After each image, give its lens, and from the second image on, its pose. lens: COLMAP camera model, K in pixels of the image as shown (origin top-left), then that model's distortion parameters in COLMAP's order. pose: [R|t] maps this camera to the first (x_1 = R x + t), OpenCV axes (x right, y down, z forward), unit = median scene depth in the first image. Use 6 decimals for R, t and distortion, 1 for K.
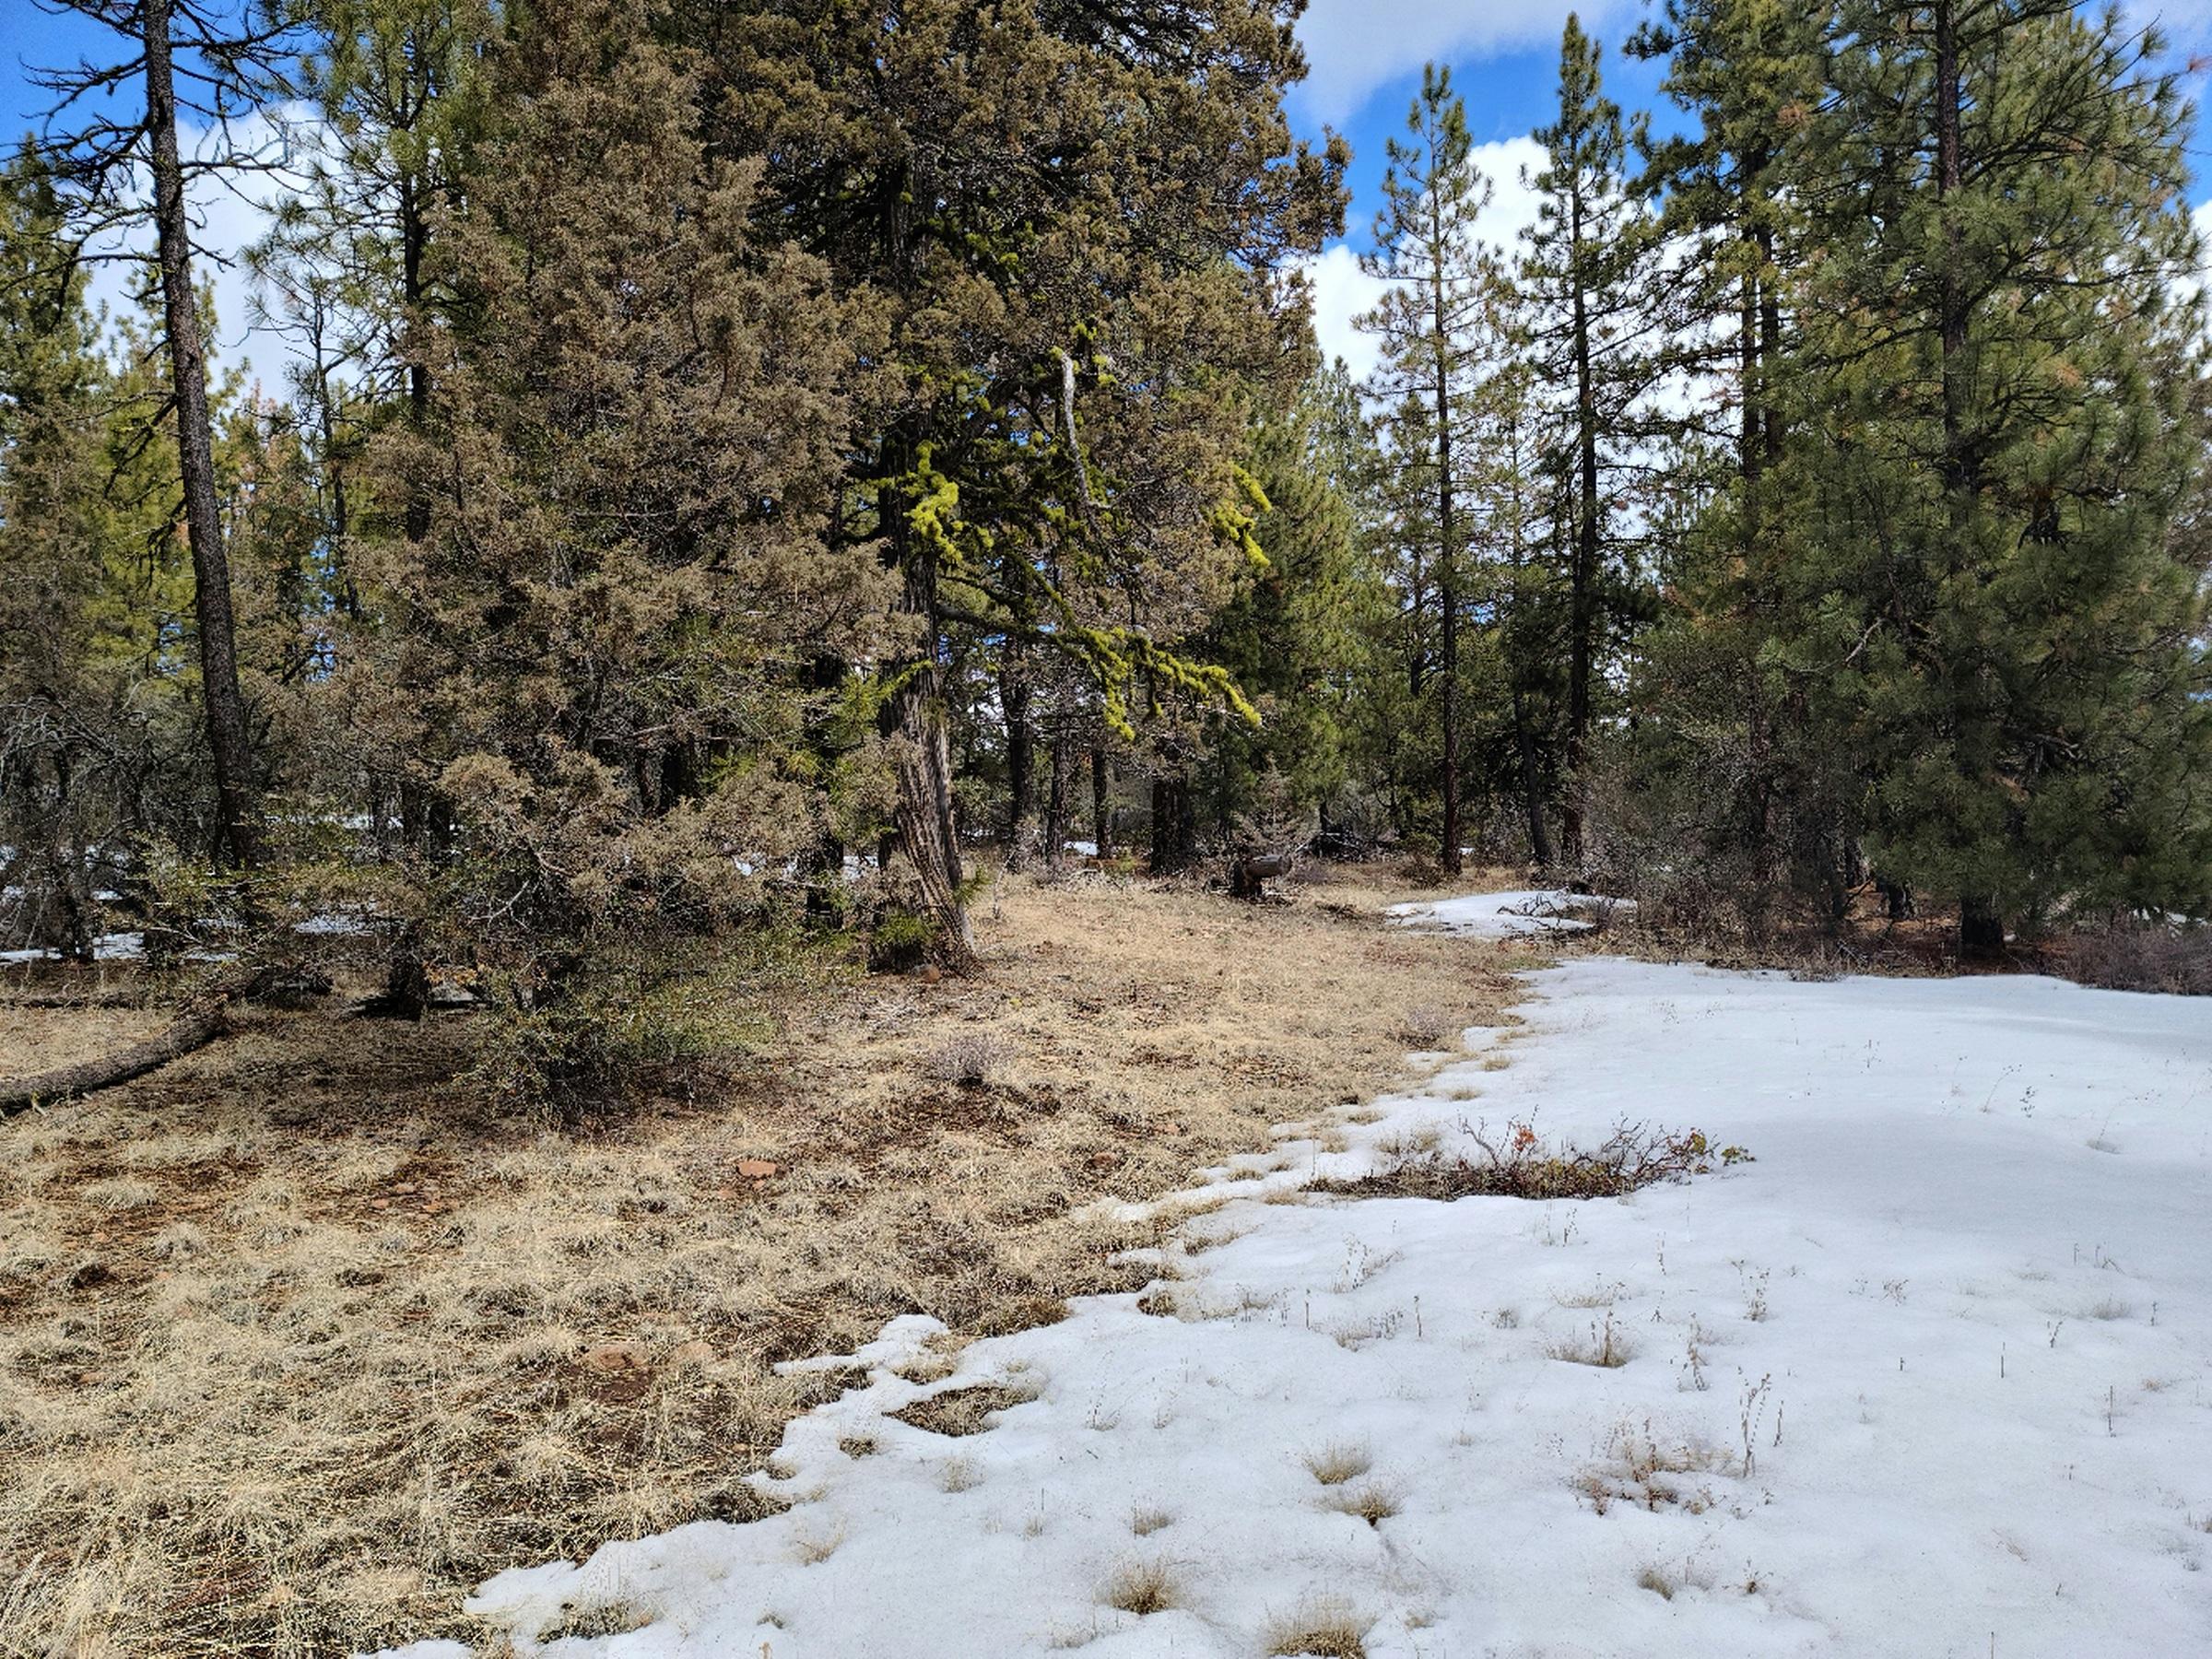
lens RADIAL K [[1604.3, 0, 1114.8], [0, 1604.3, 850.0], [0, 0, 1]] dist [0.067912, -0.062045]
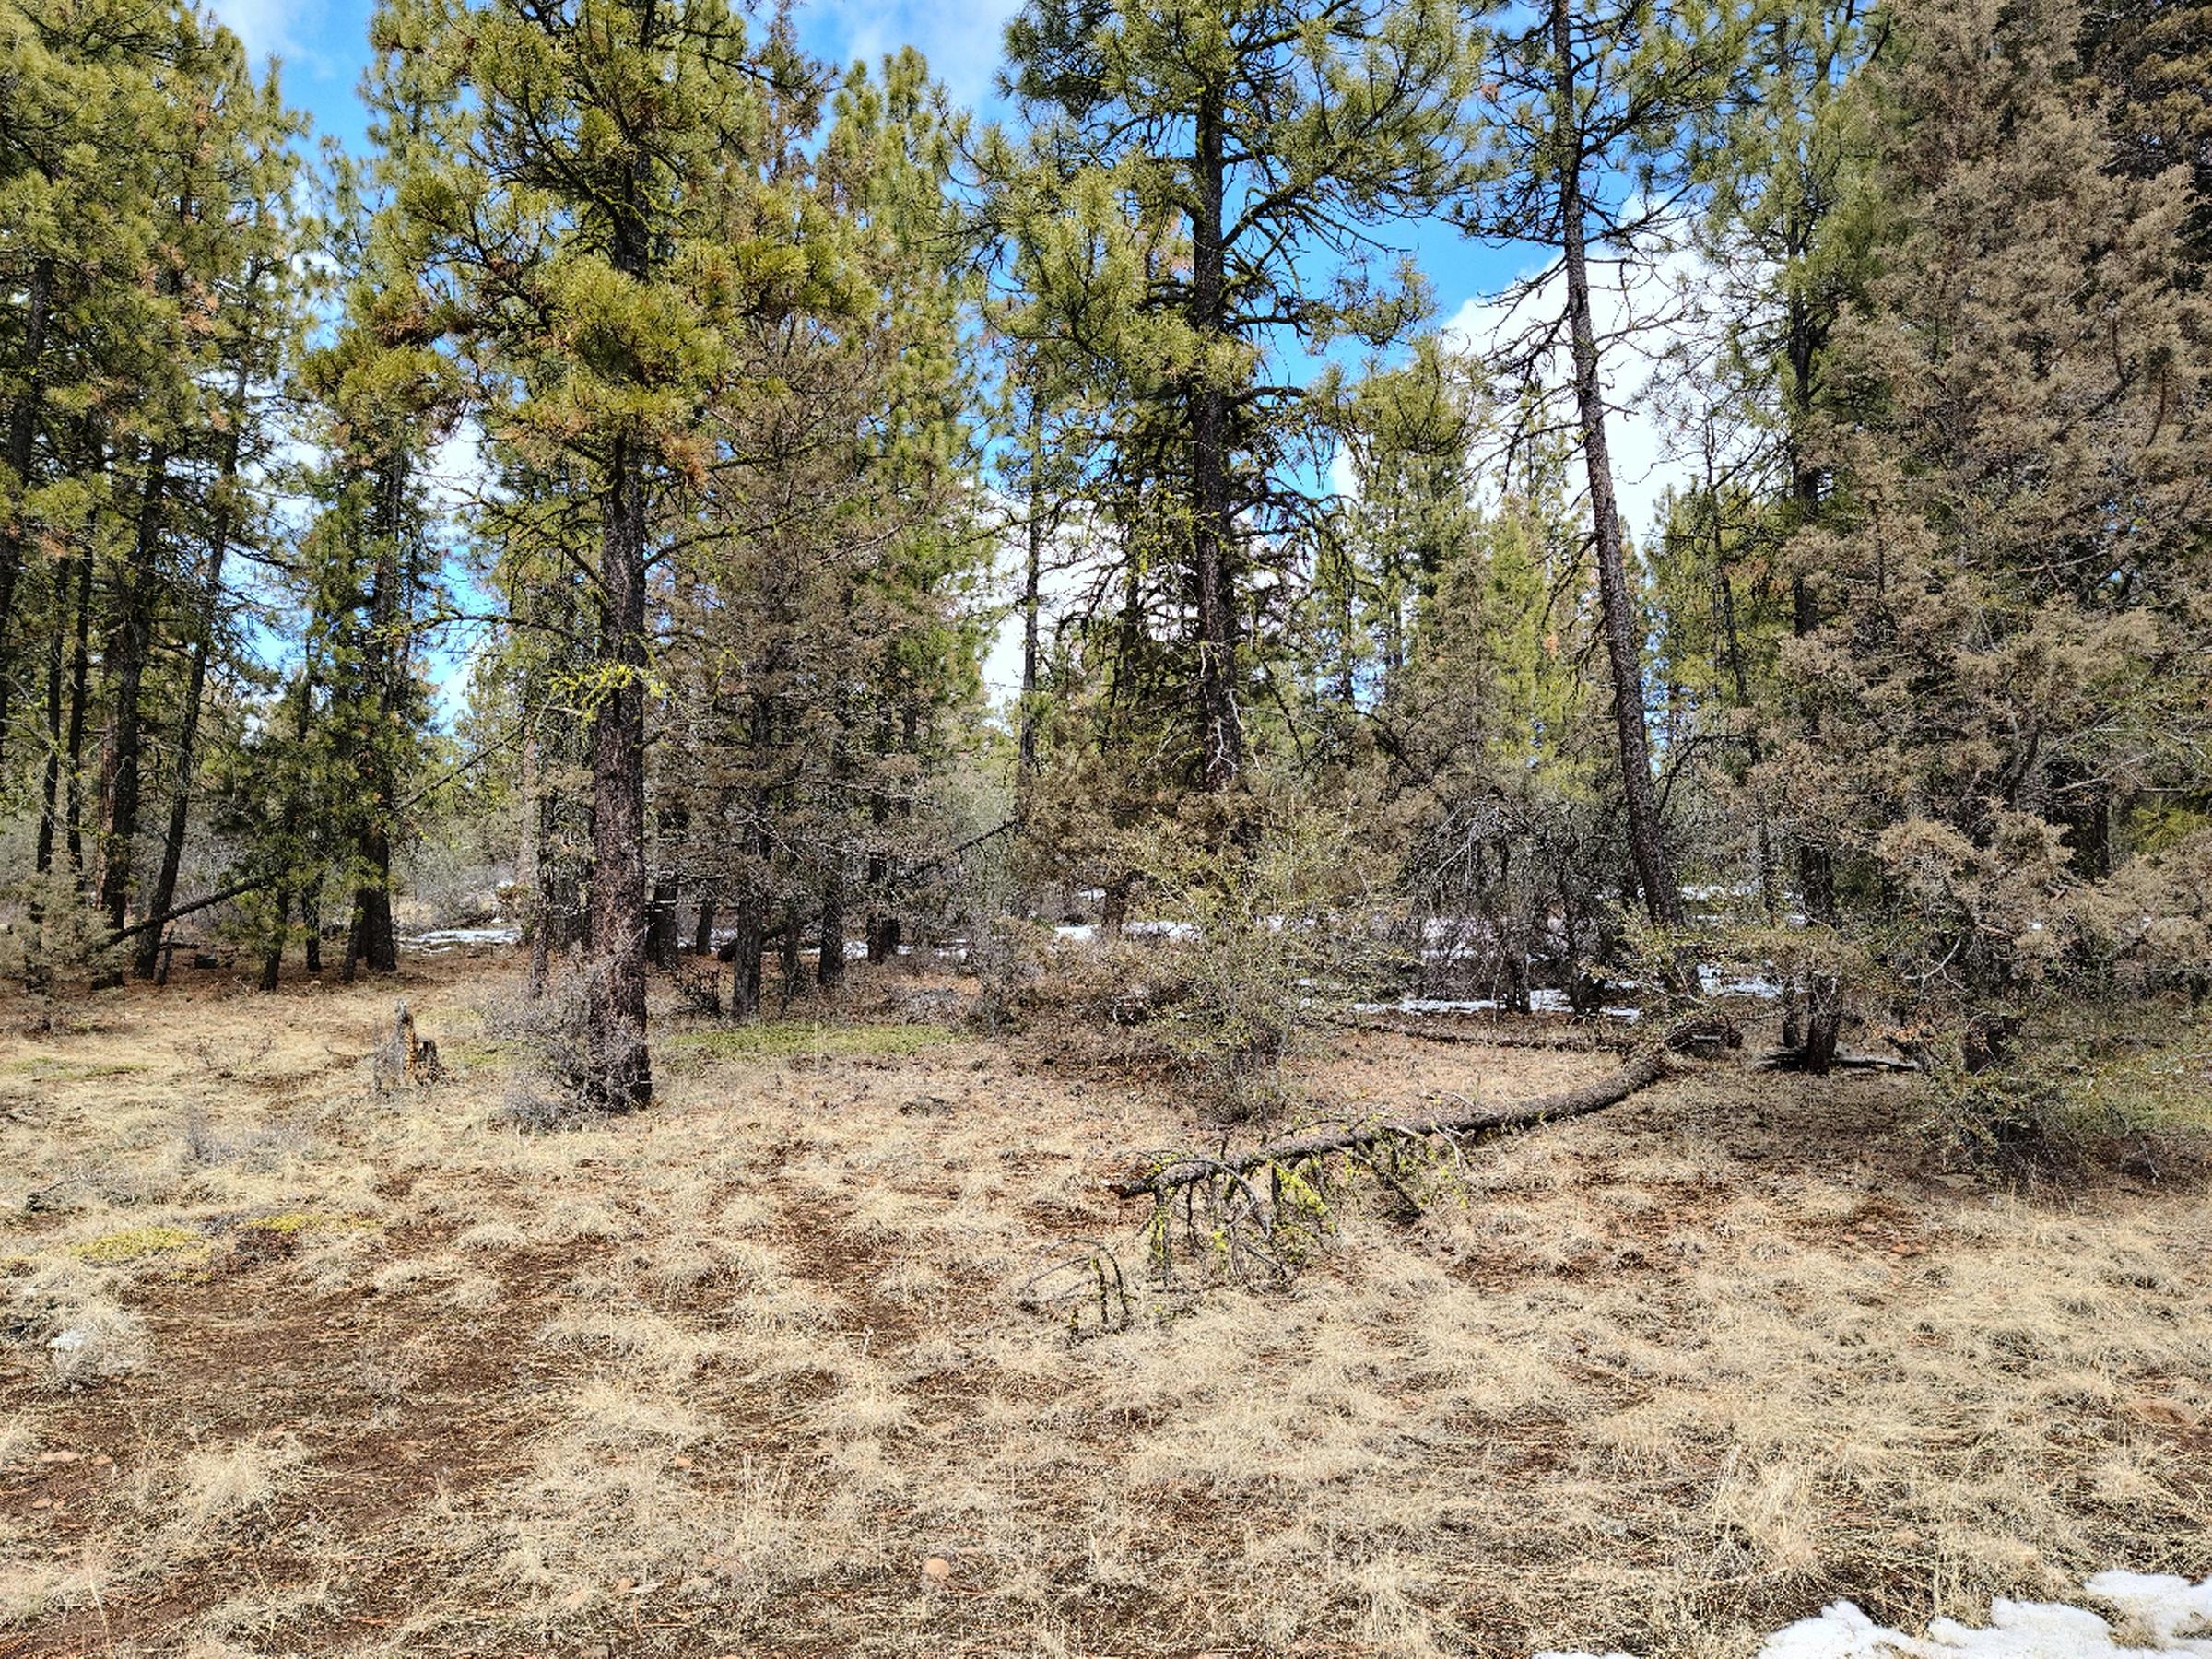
lens RADIAL K [[1604.3, 0, 1107.6], [0, 1604.3, 833.3], [0, 0, 1]] dist [0.067912, -0.062045]
pose [[0.717790, -0.047498, -0.694637, -0.031975], [0.010010, 0.998271, -0.057917, 0.004578], [0.696187, 0.034619, 0.717025, -0.103184]]
